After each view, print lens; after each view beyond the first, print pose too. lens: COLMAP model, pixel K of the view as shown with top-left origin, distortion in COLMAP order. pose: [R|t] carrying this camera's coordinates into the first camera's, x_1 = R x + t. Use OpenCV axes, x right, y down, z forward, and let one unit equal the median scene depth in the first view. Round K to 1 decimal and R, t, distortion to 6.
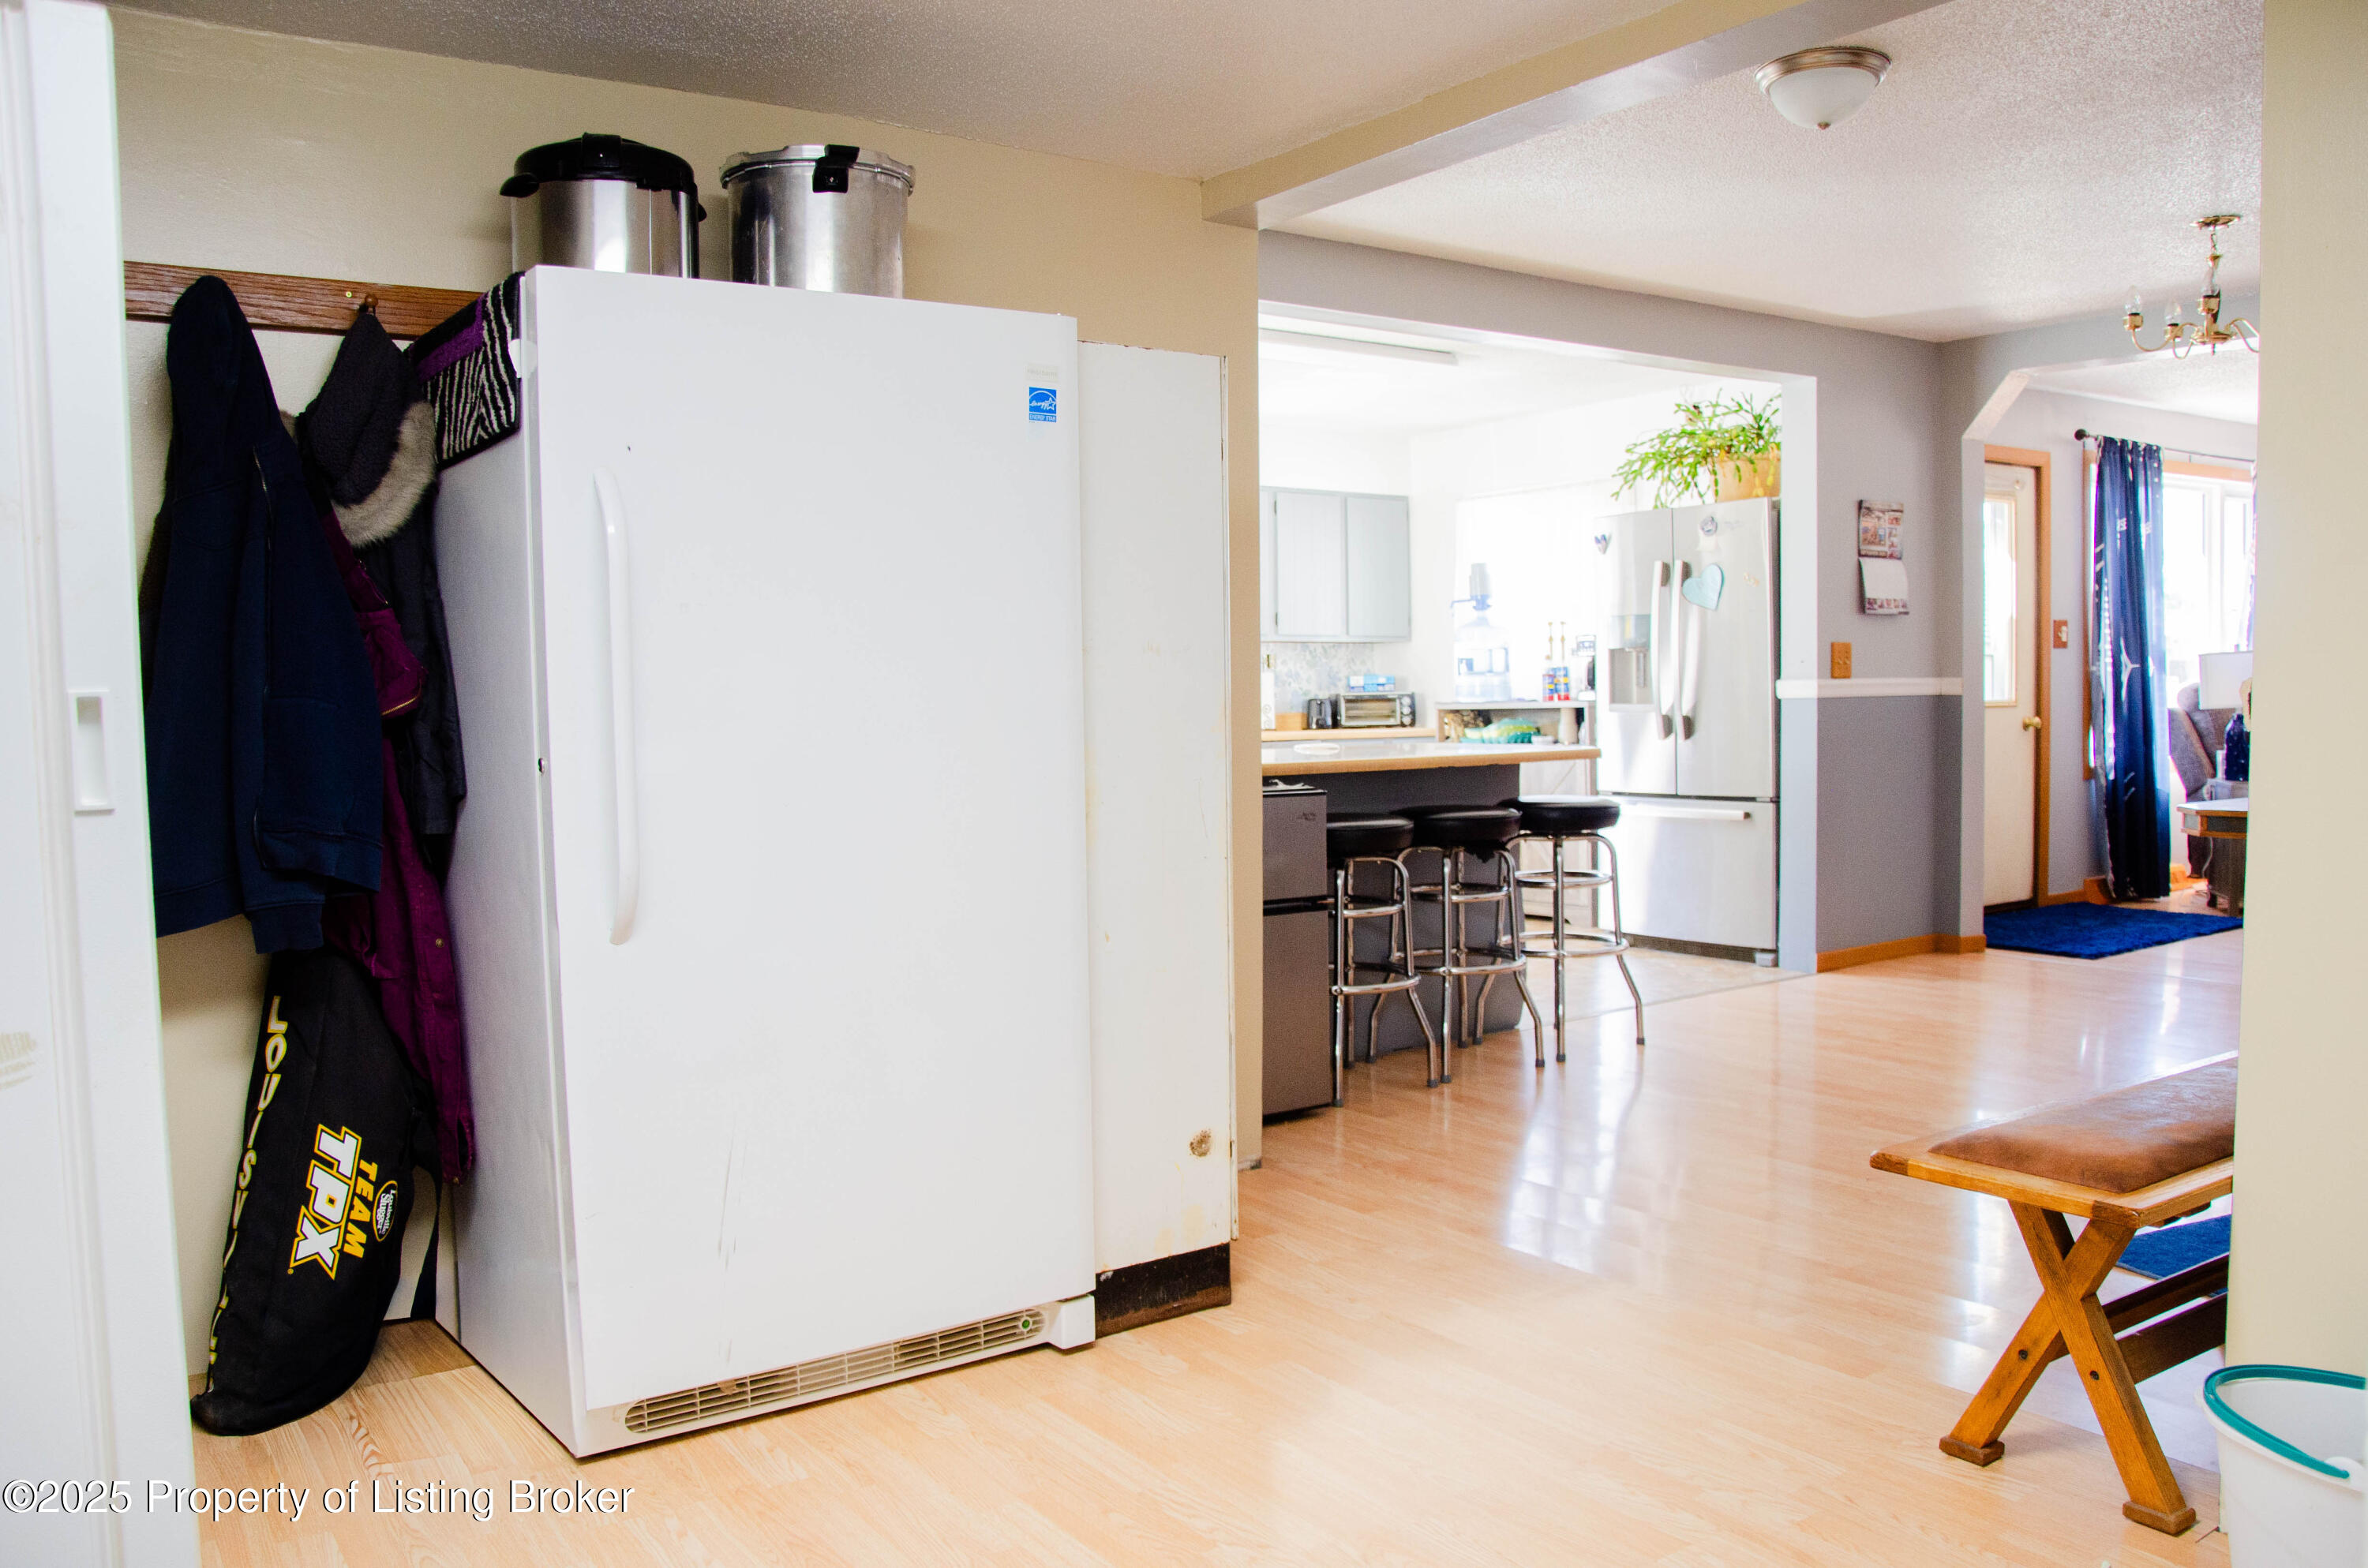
lens RADIAL K [[1854.0, 0, 1187.0], [0, 1854.0, 822.5], [0, 0, 1]] dist [-0.158949, 0.129489]
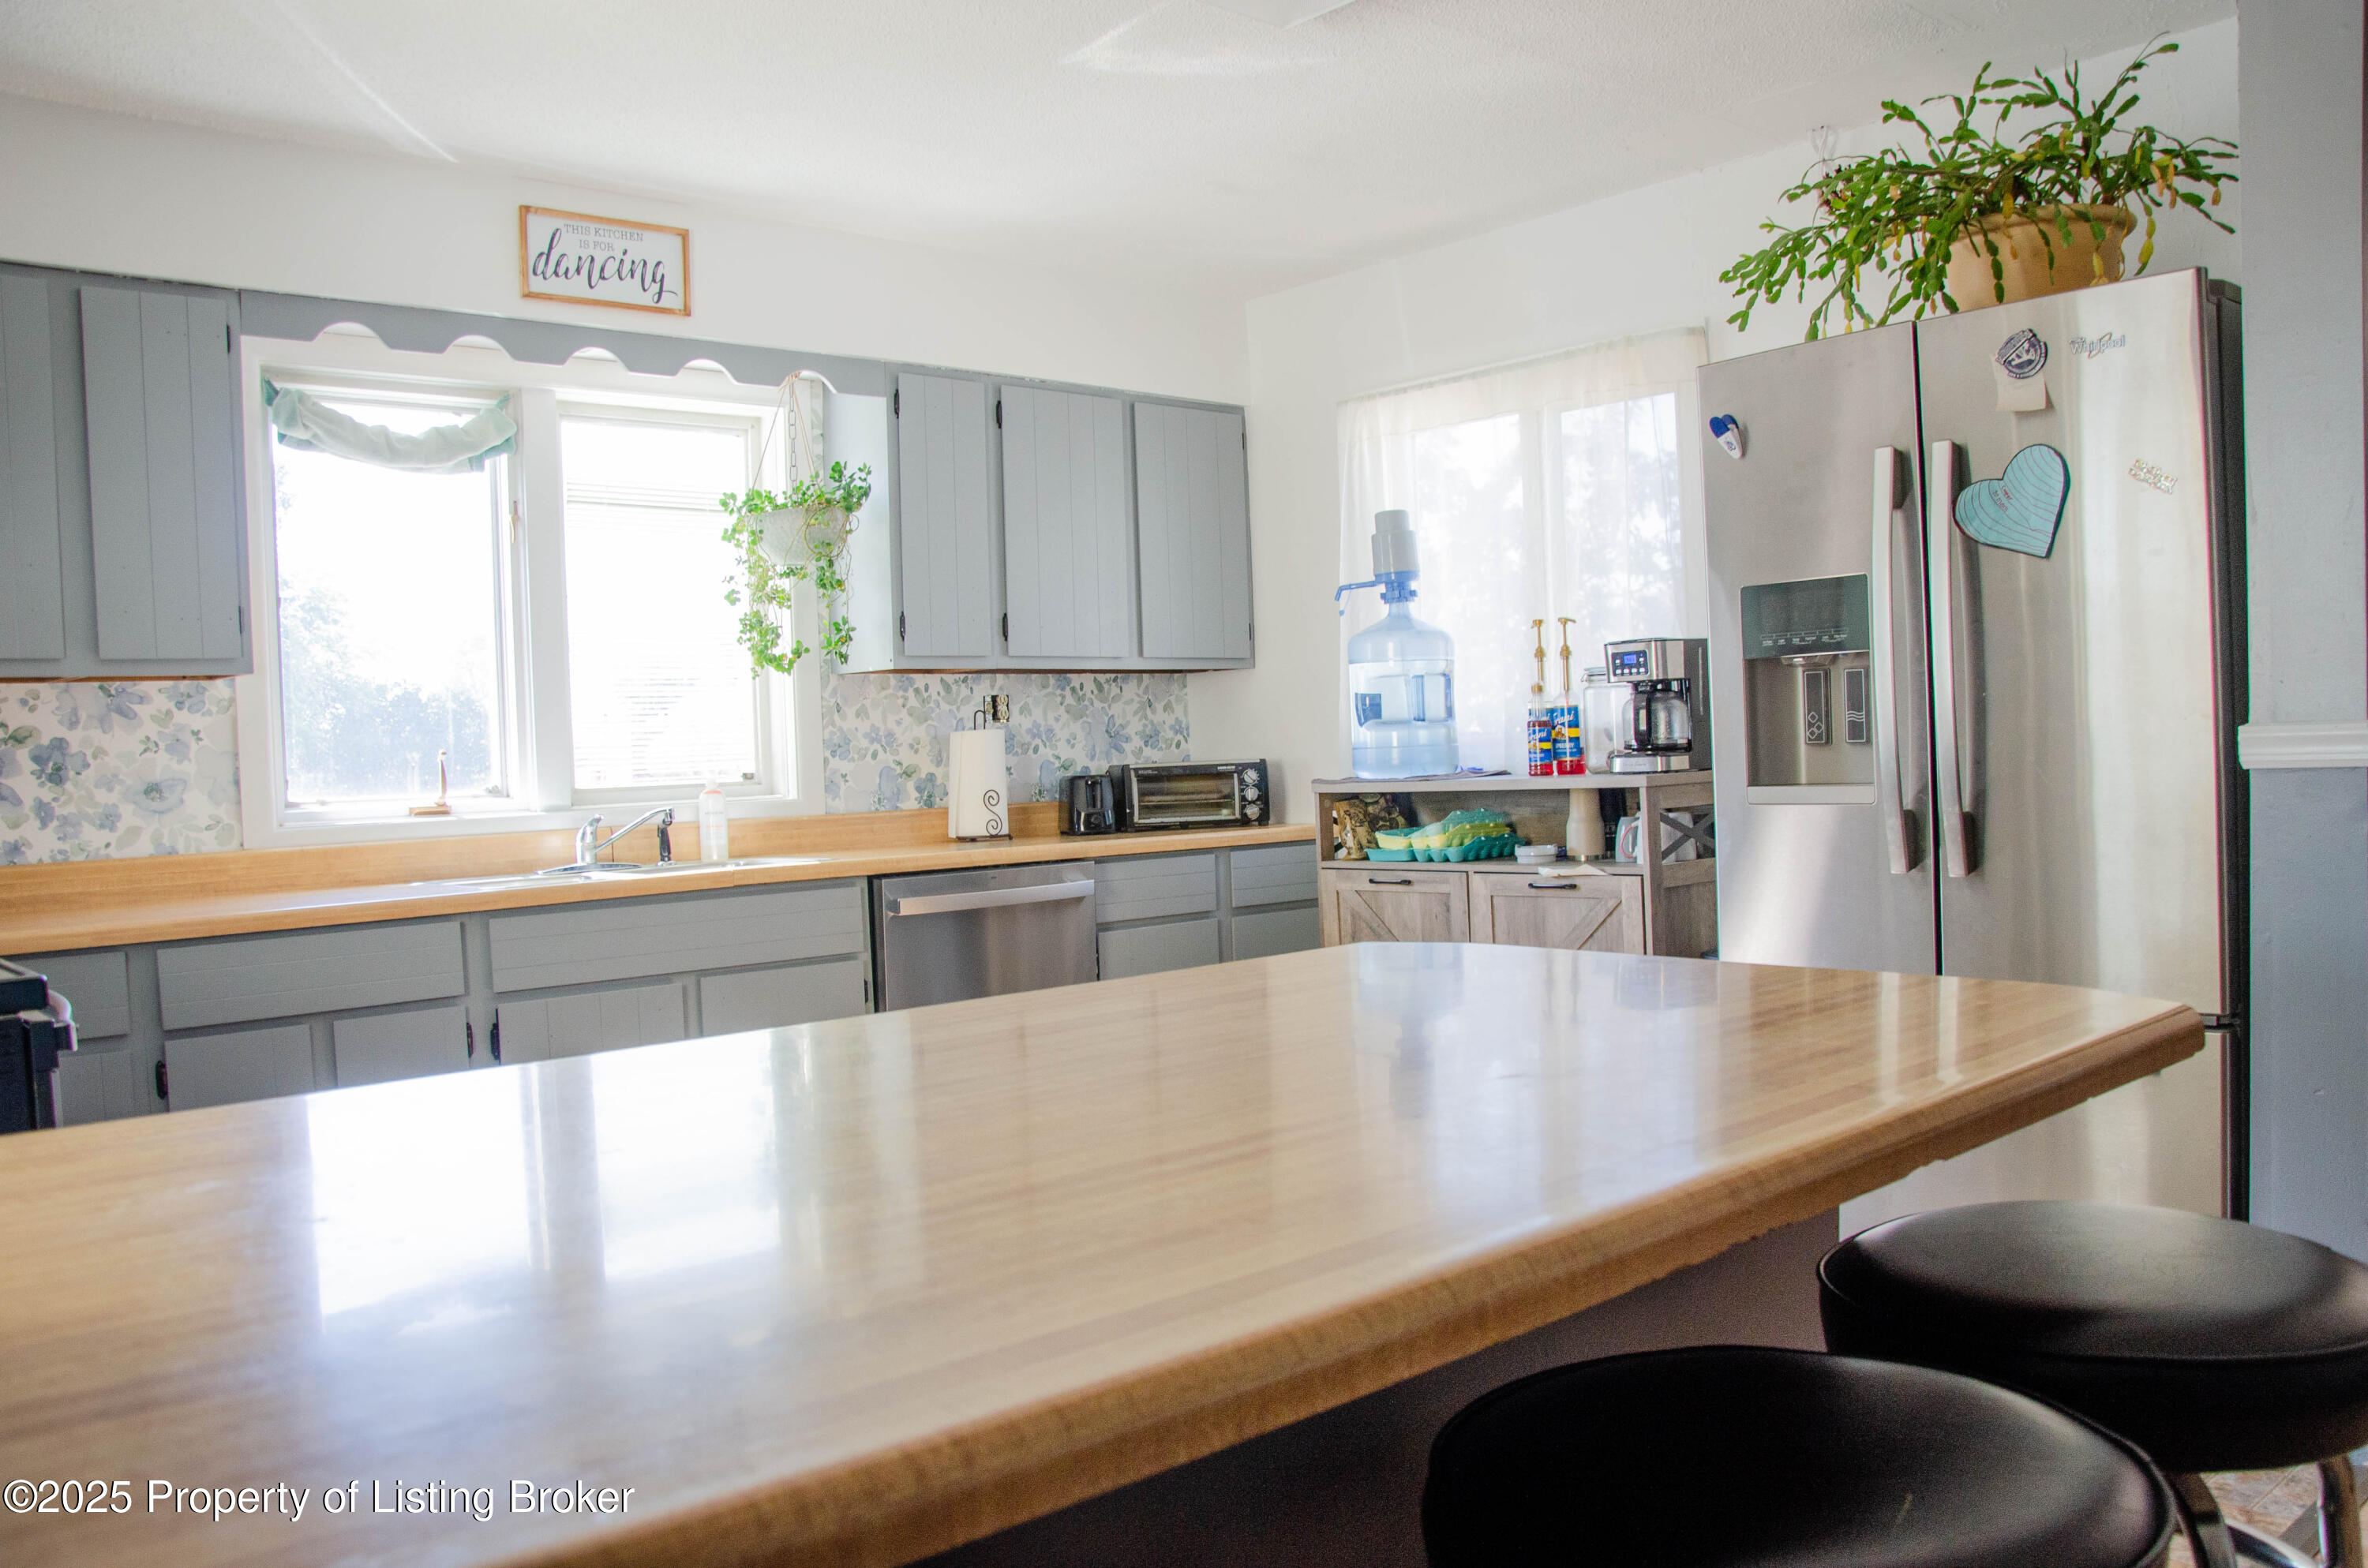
lens RADIAL K [[1854.0, 0, 1187.0], [0, 1854.0, 822.5], [0, 0, 1]] dist [-0.158949, 0.129489]
pose [[0.993068, -0.022595, 0.115346, 0.039924], [0.026079, 0.999245, -0.028786, -0.040242], [-0.114608, 0.031595, 0.992908, 0.501168]]
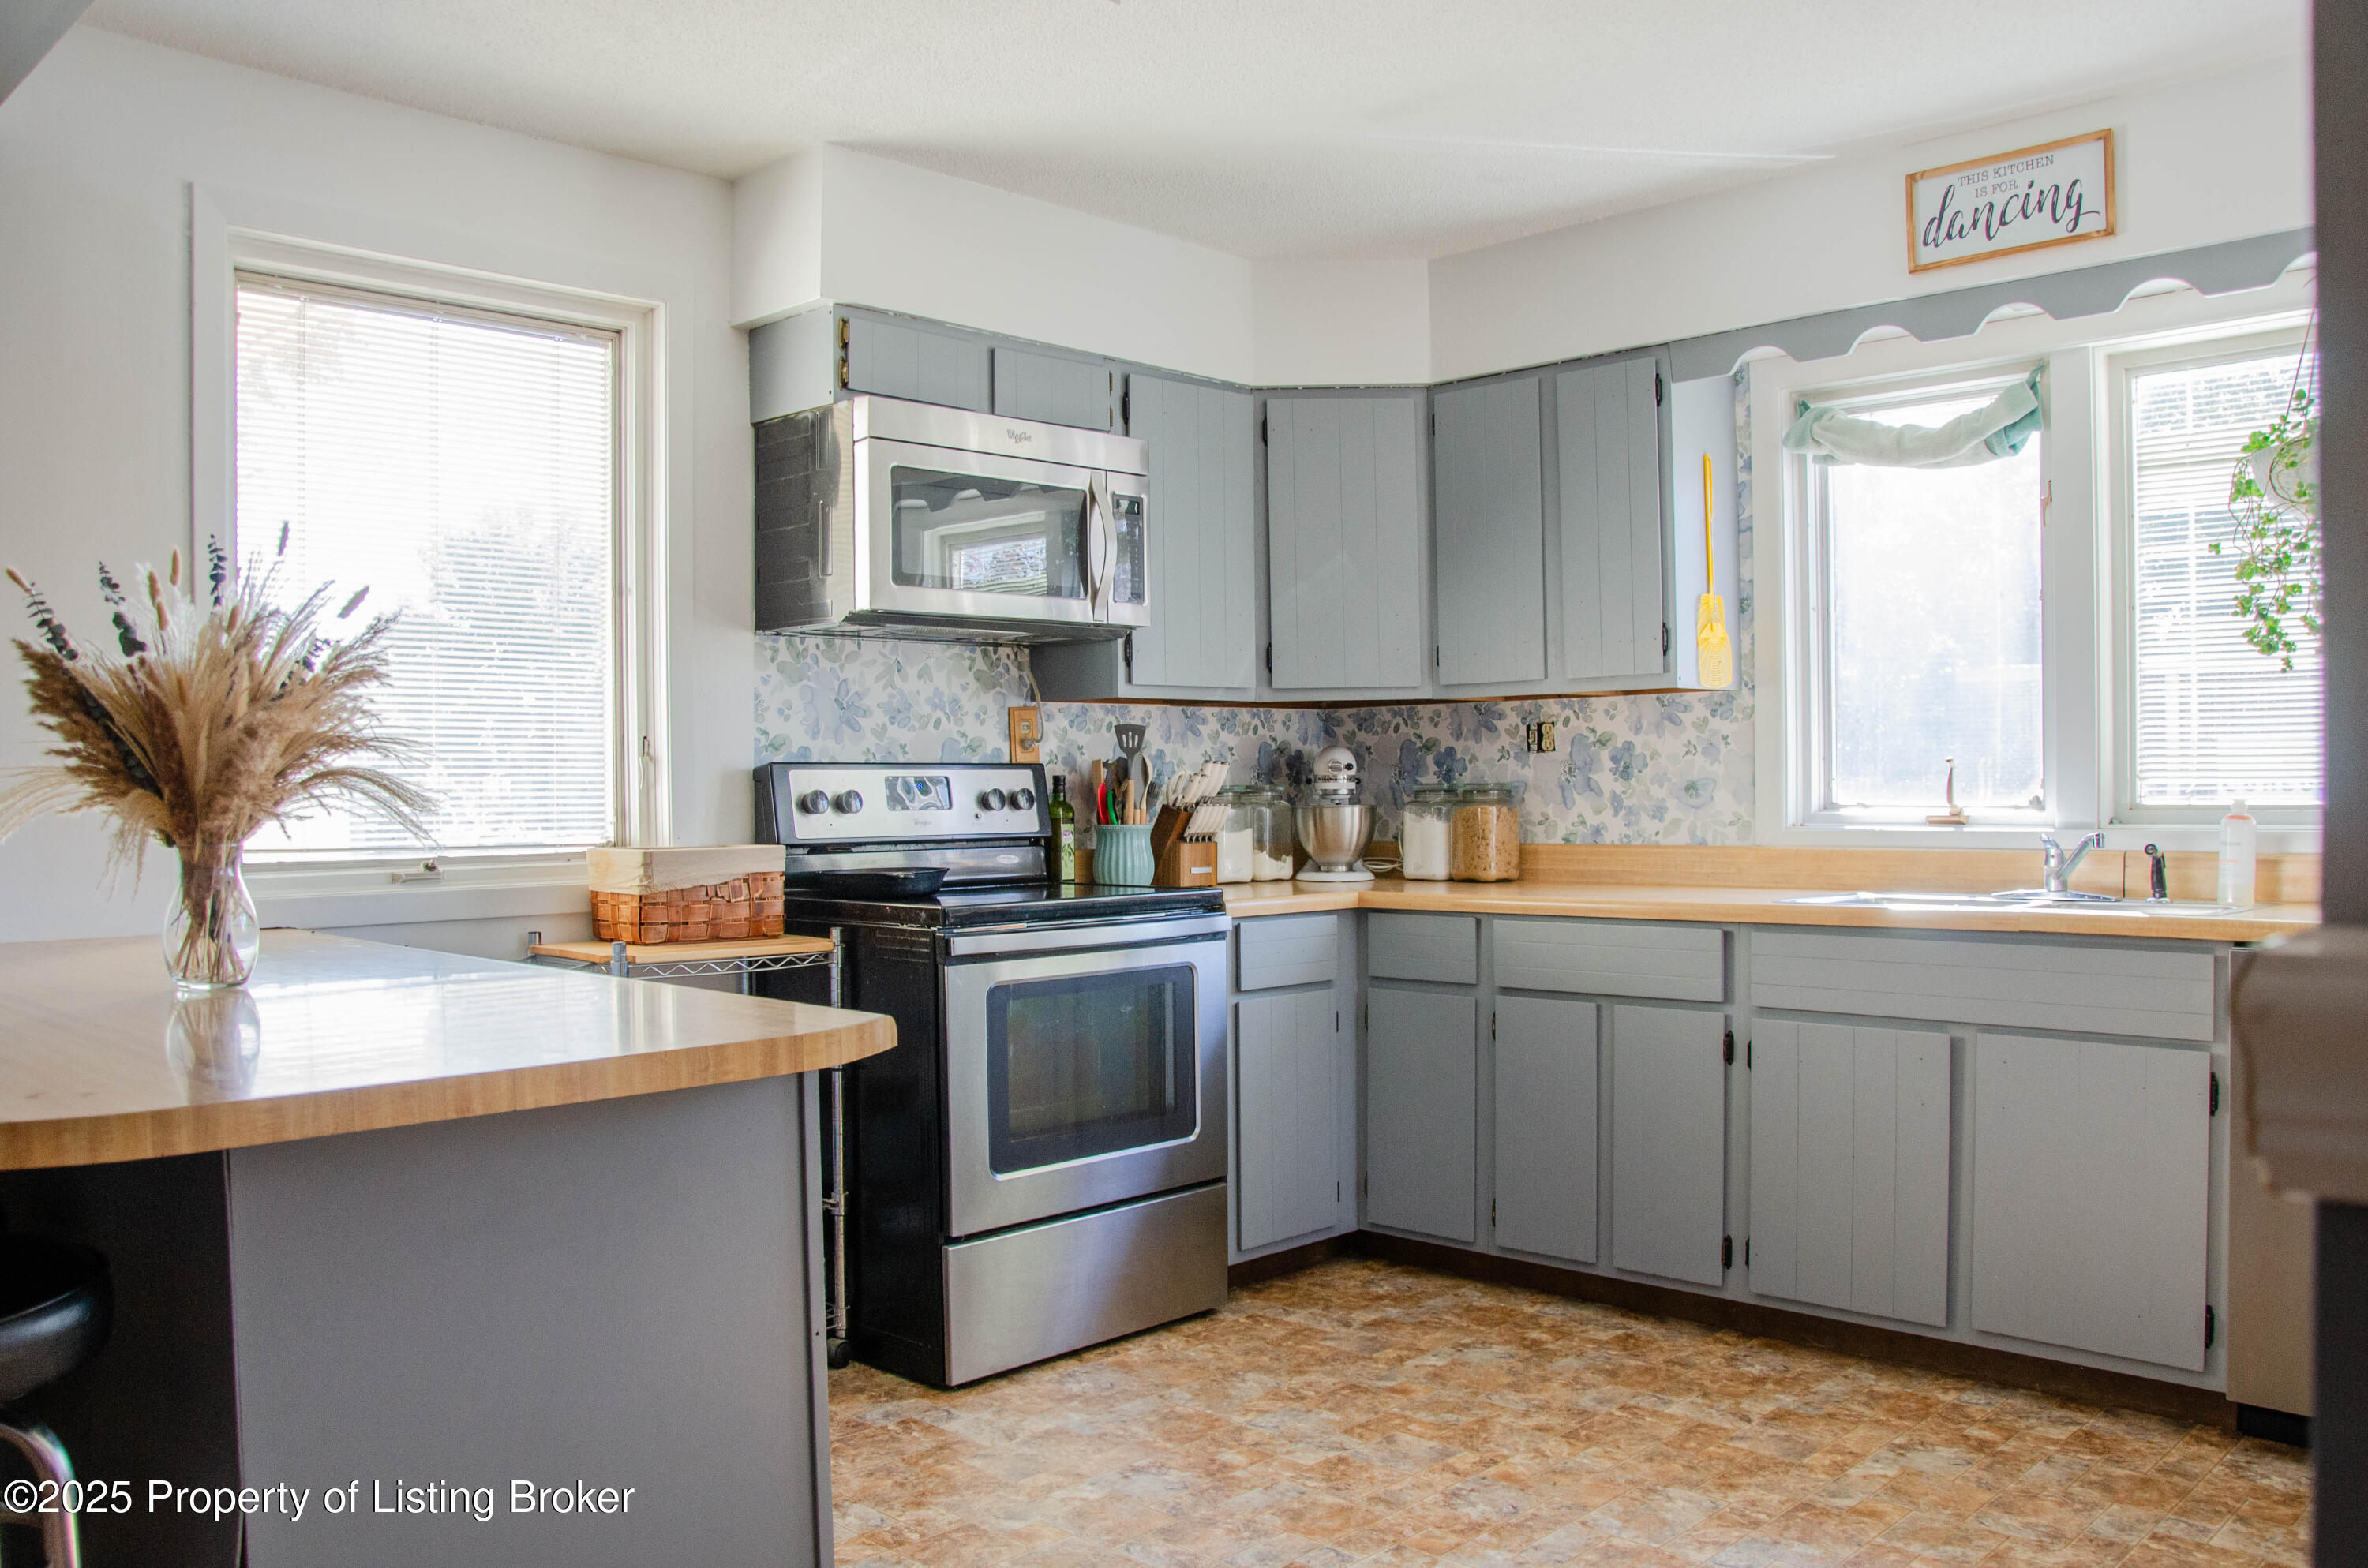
lens RADIAL K [[1854.0, 0, 1187.0], [0, 1854.0, 822.5], [0, 0, 1]] dist [-0.158949, 0.129489]
pose [[0.184567, 0.035778, -0.982169, 0.309280], [-0.062265, 0.997755, 0.024645, -0.060905], [0.980846, 0.056606, 0.186380, 0.723916]]
